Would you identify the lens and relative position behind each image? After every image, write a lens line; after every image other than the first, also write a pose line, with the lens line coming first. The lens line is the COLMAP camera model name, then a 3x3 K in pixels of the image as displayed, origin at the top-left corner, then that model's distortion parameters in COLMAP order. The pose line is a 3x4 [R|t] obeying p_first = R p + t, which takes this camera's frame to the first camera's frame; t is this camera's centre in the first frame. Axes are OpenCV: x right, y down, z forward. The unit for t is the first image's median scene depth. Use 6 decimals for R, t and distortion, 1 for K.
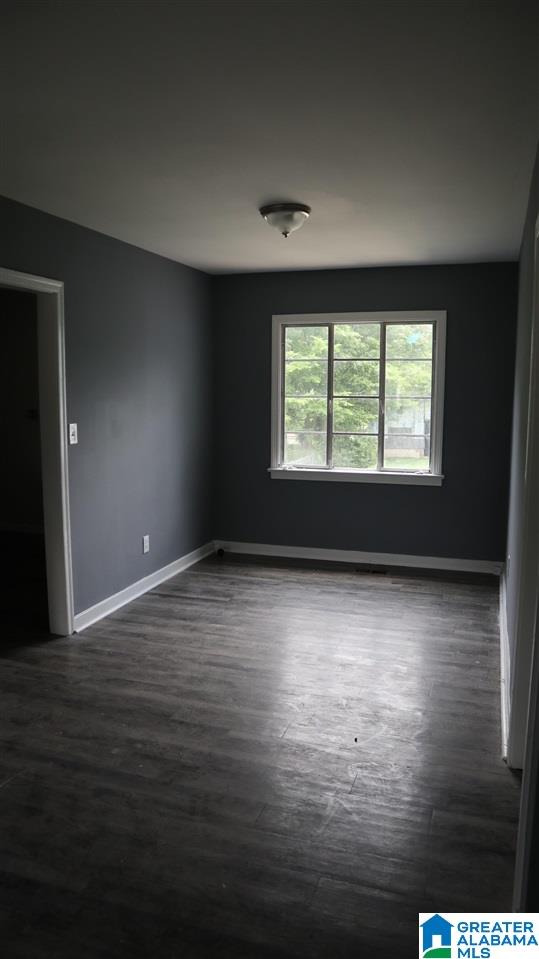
lens RADIAL K [[688.4, 0, 269.5], [0, 688.4, 479.5], [0, 0, 1]] dist [-0.105588, 0.000041]
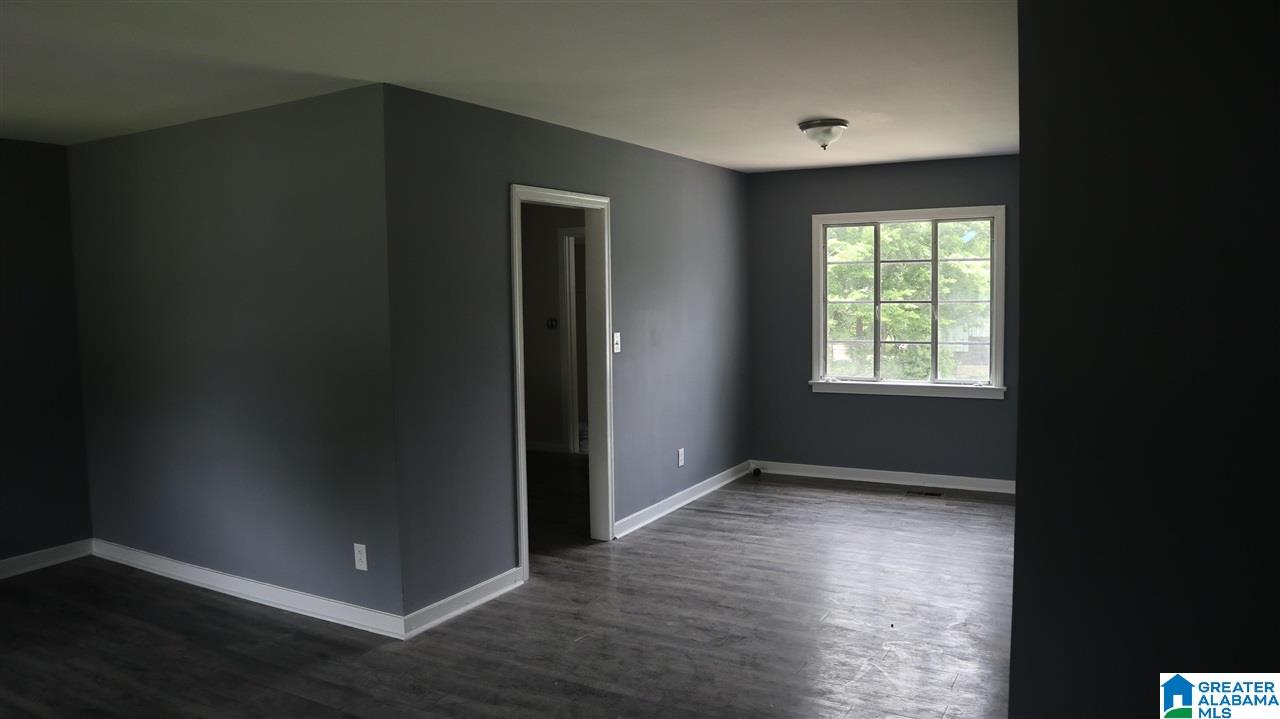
lens RADIAL K [[918.9, 0, 640.0], [0, 918.9, 359.5], [0, 0, 1]] dist [-0.105588, 0.000041]
pose [[0.983053, -0.004516, -0.183266, 0.000183], [-0.005453, 0.998534, -0.053856, 0.031485], [0.183240, 0.053943, 0.981587, -0.332172]]
